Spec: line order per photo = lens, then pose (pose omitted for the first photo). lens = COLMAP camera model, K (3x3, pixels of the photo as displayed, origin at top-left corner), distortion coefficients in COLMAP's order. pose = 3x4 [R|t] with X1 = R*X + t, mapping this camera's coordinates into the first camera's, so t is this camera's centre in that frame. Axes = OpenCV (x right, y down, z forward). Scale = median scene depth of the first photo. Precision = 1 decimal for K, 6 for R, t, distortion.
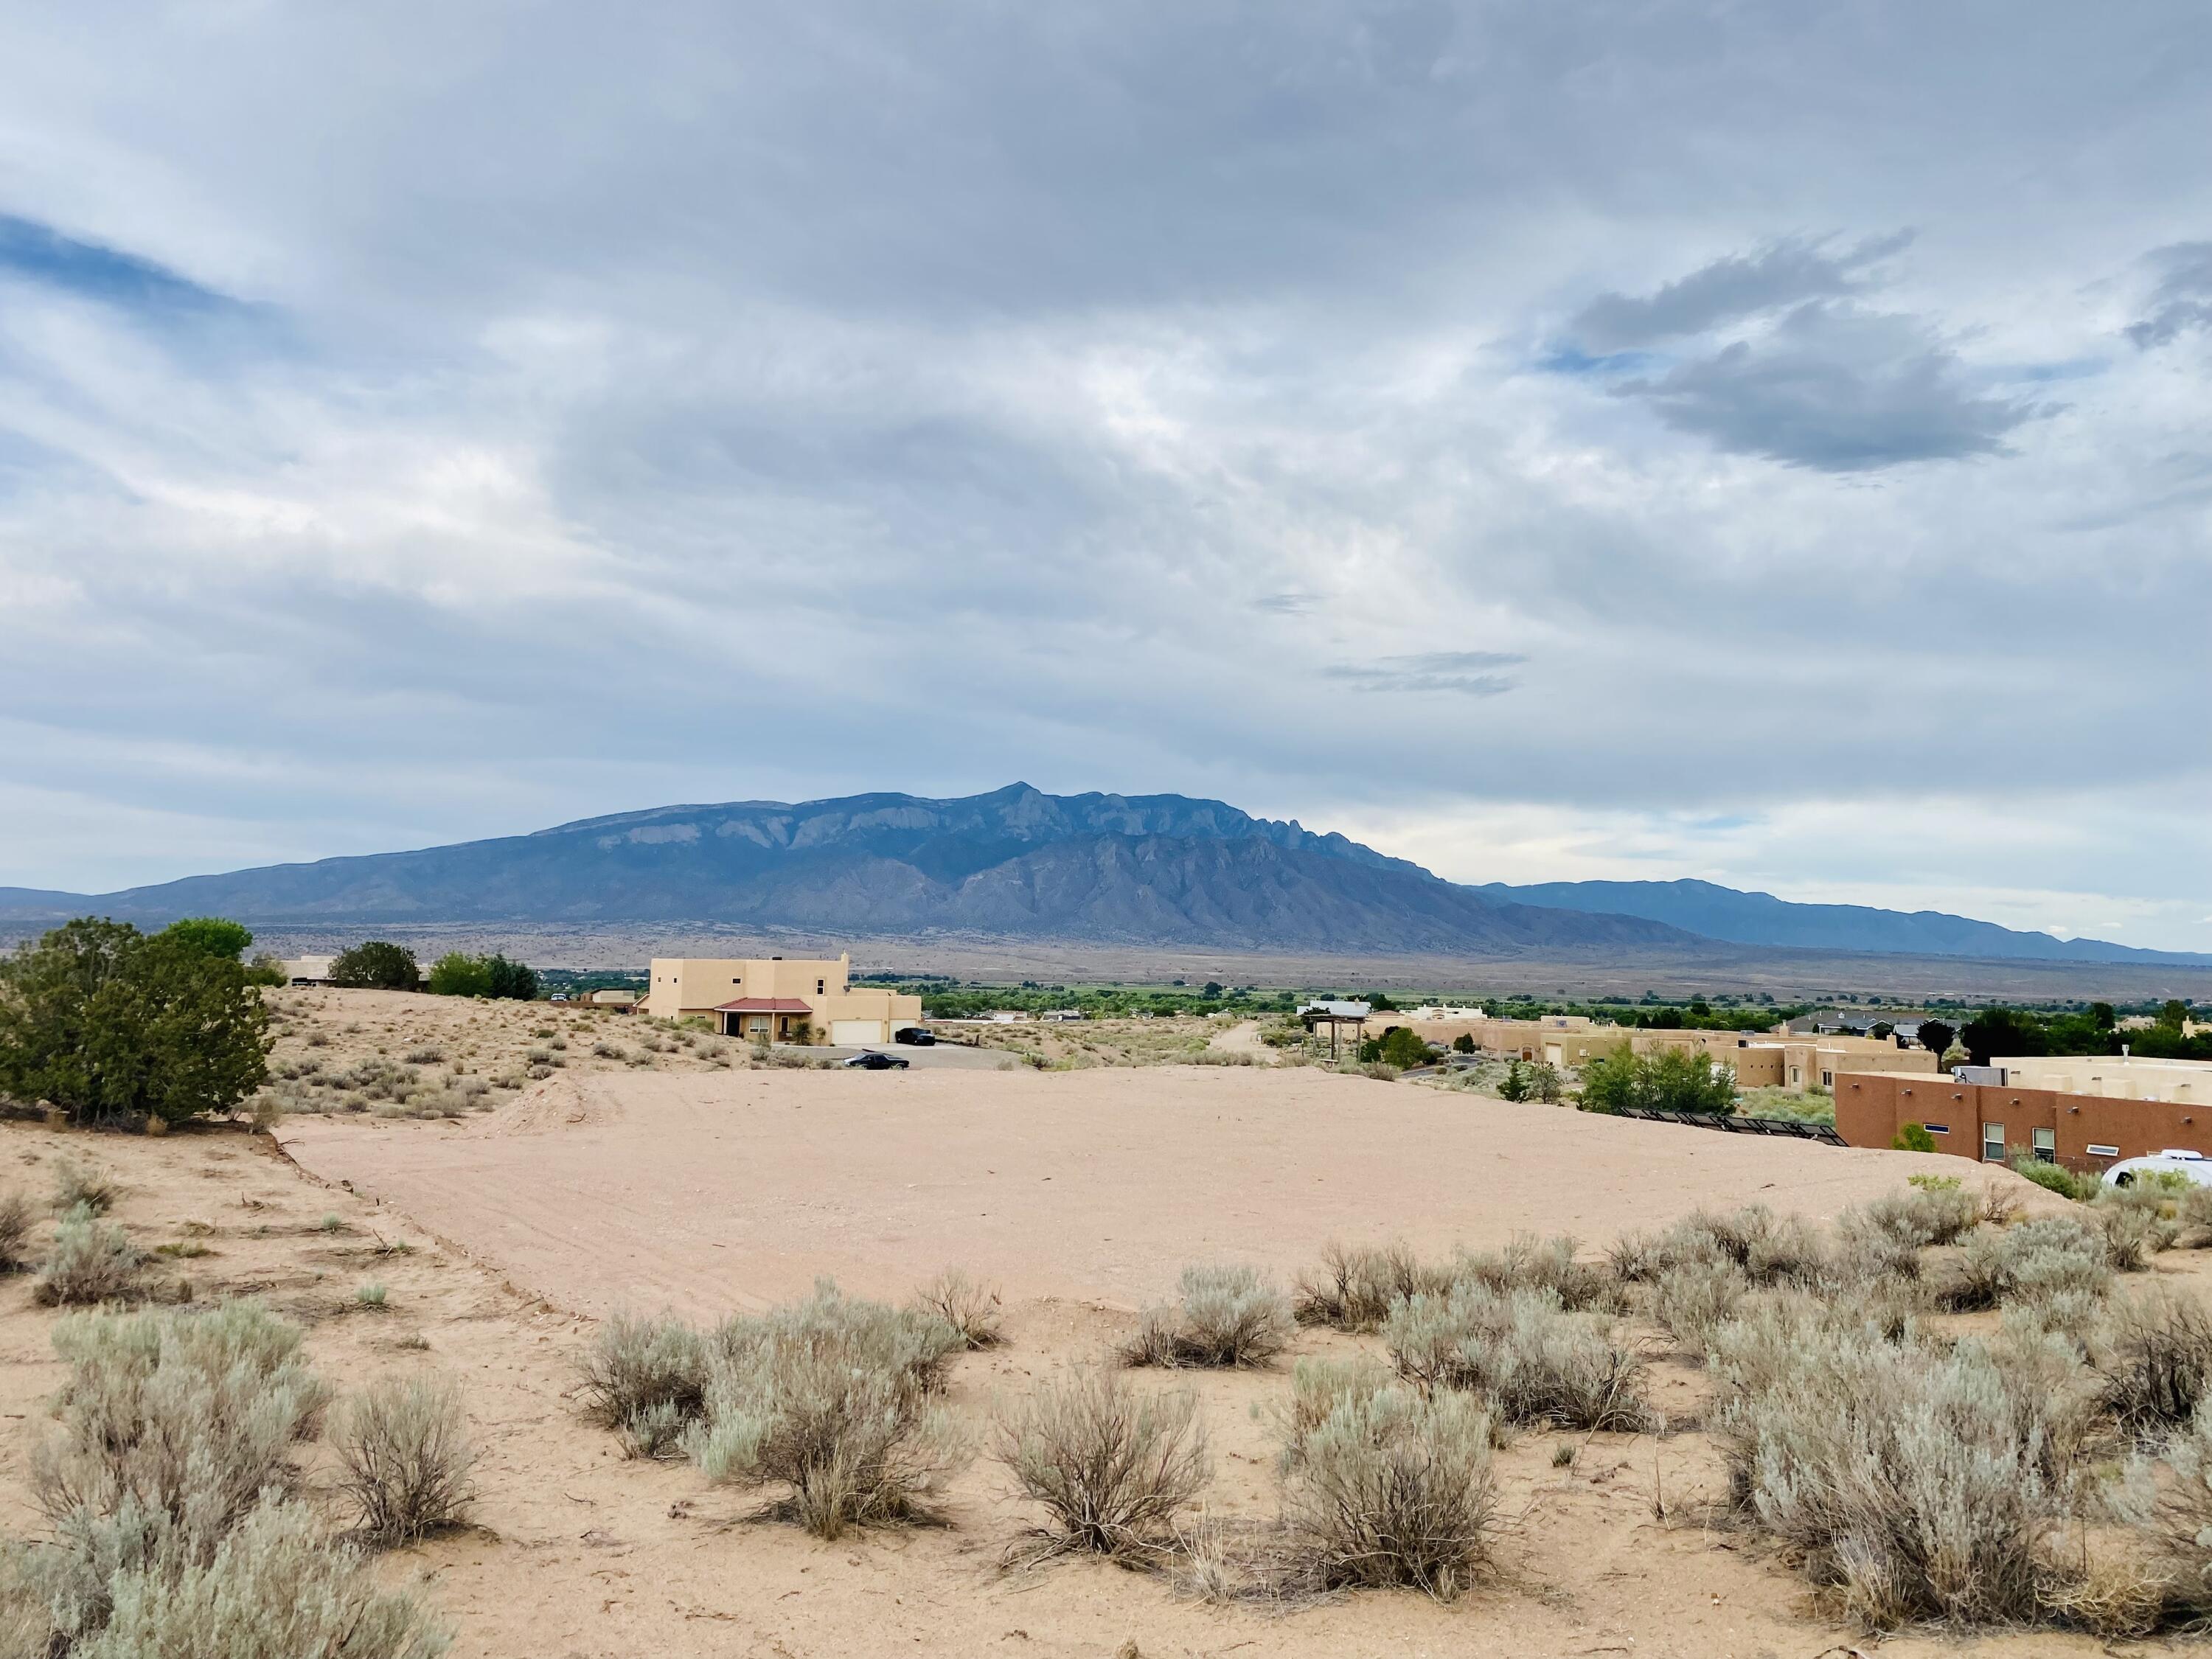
lens RADIAL K [[1699.7, 0, 1121.0], [0, 1699.7, 851.4], [0, 0, 1]] dist [0.152628, -0.268403]
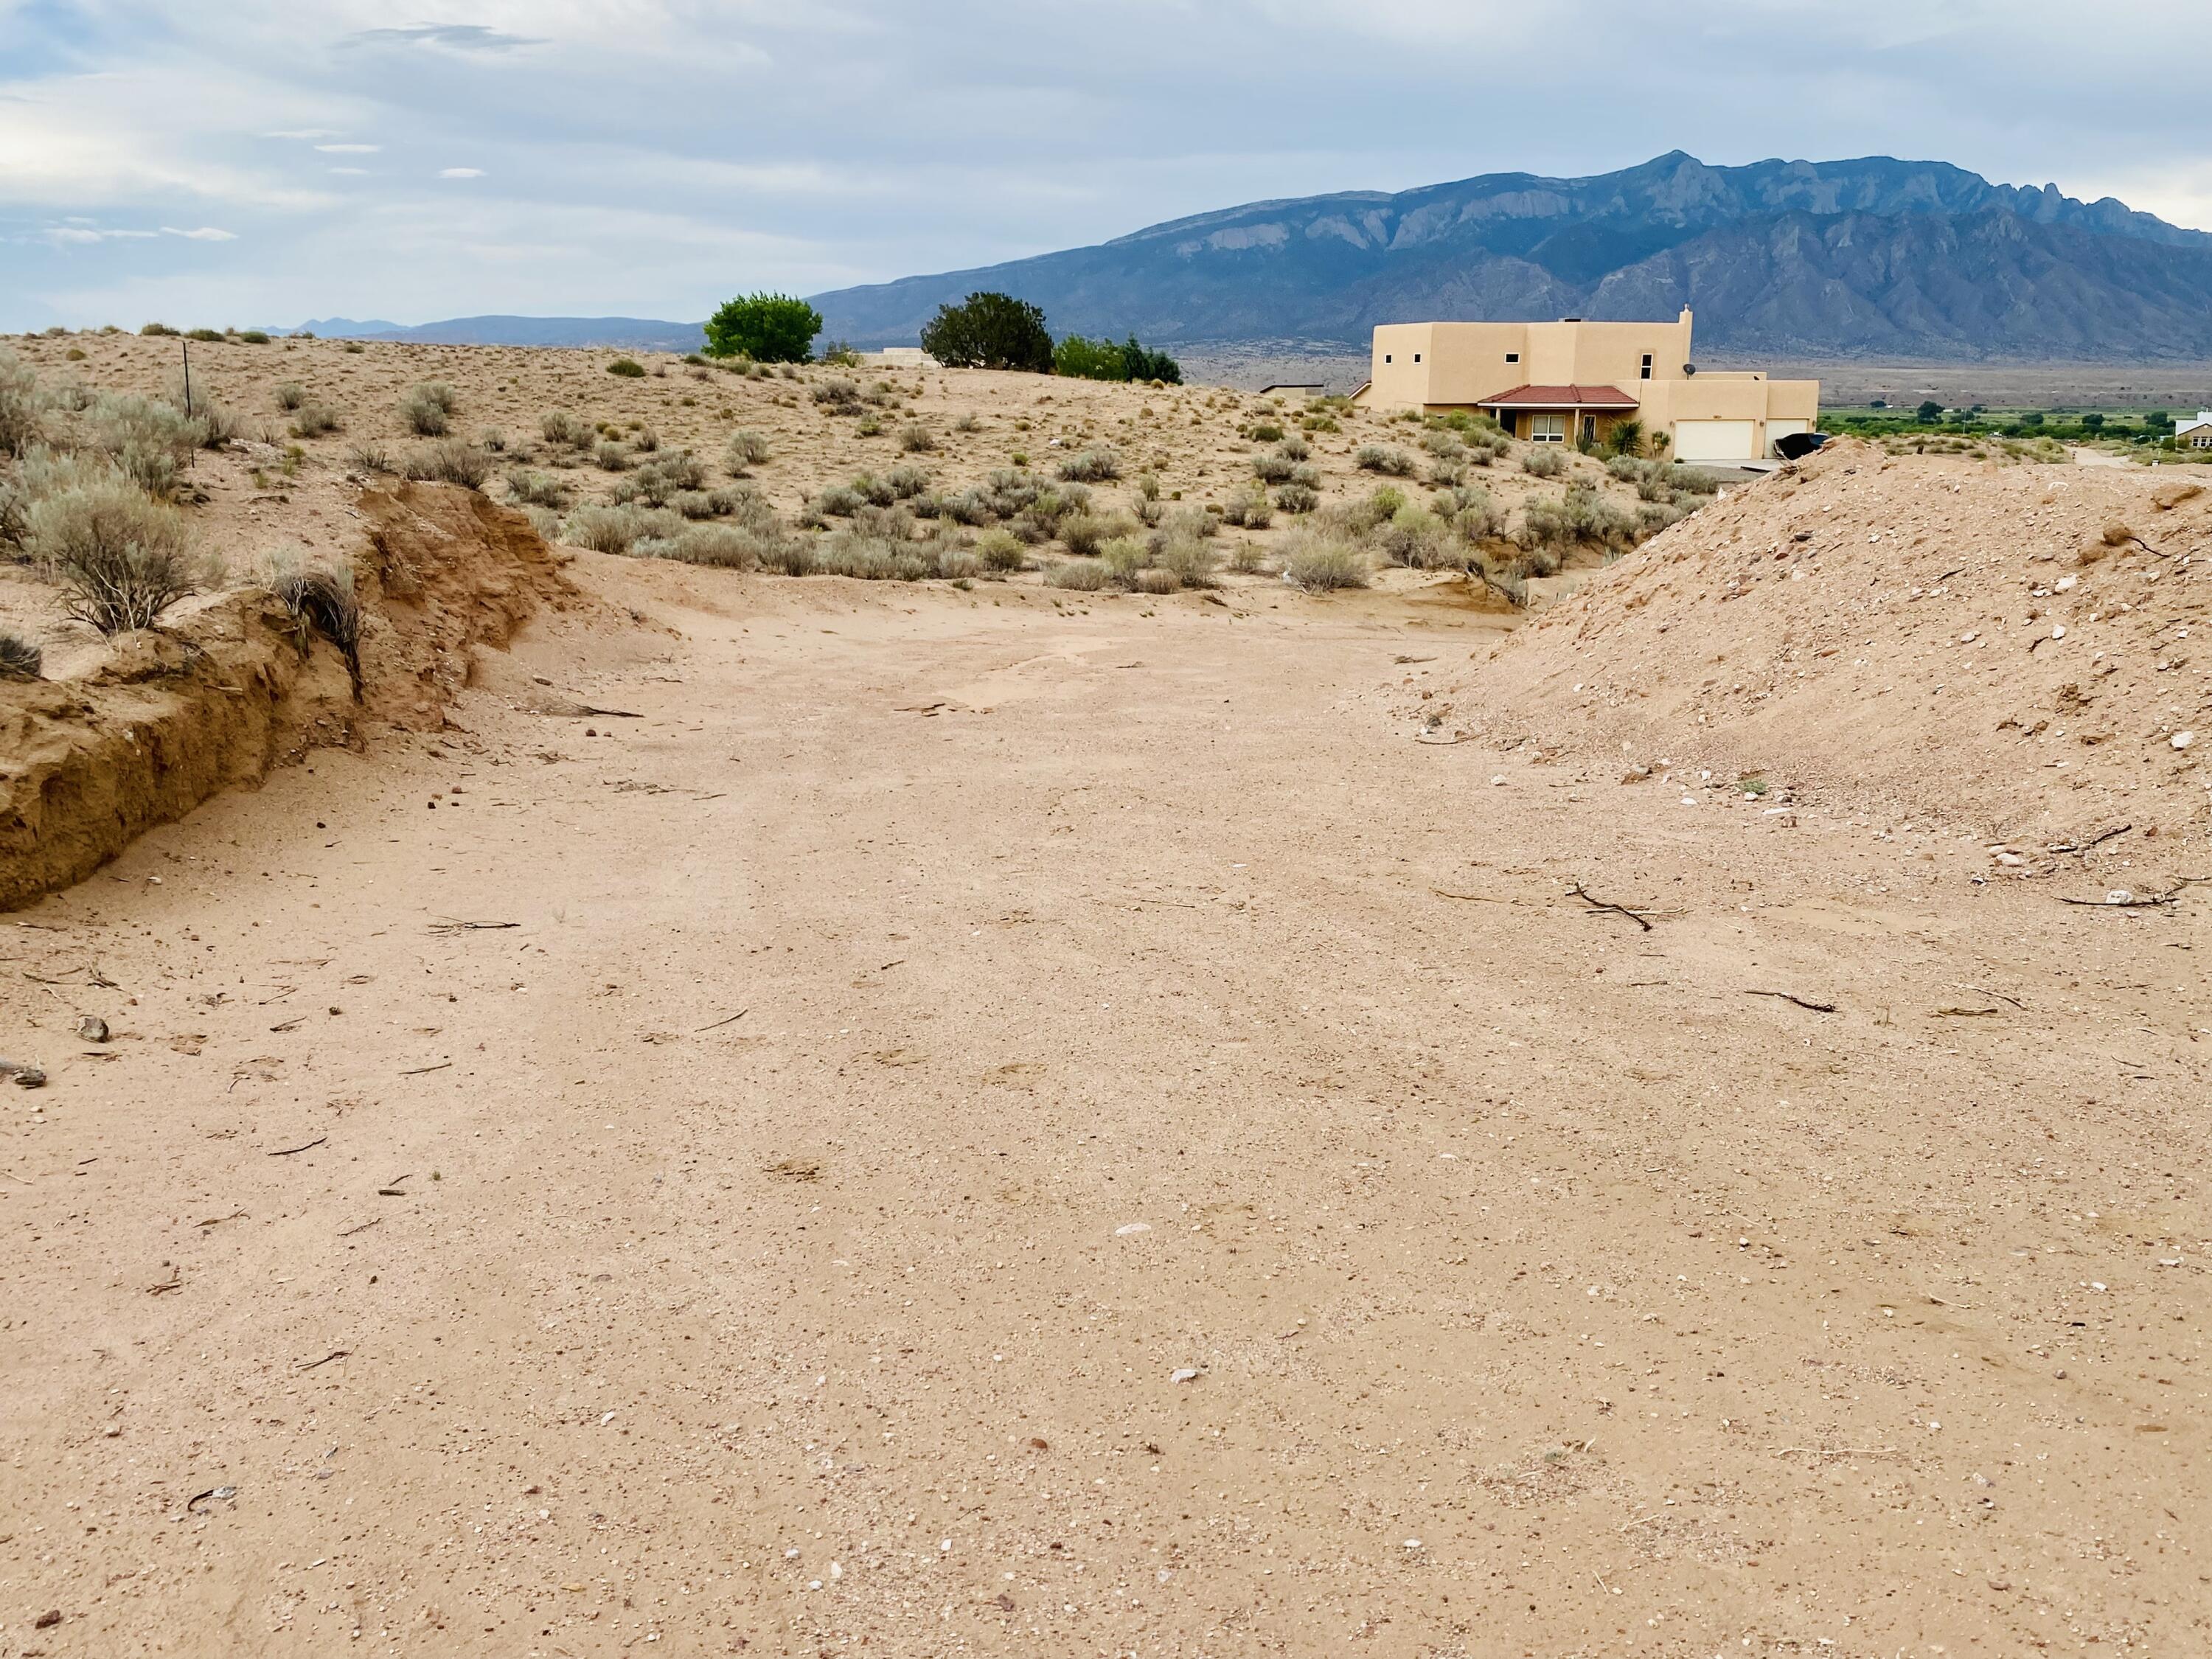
lens RADIAL K [[1854.0, 0, 1106.0], [0, 1854.0, 829.5], [0, 0, 1]] dist [-0.073733, 0.056616]
pose [[0.947322, 0.051977, -0.316036, -0.177187], [0.042872, 0.957285, 0.285950, 0.051938], [0.317400, -0.284435, 0.904629, 0.373463]]
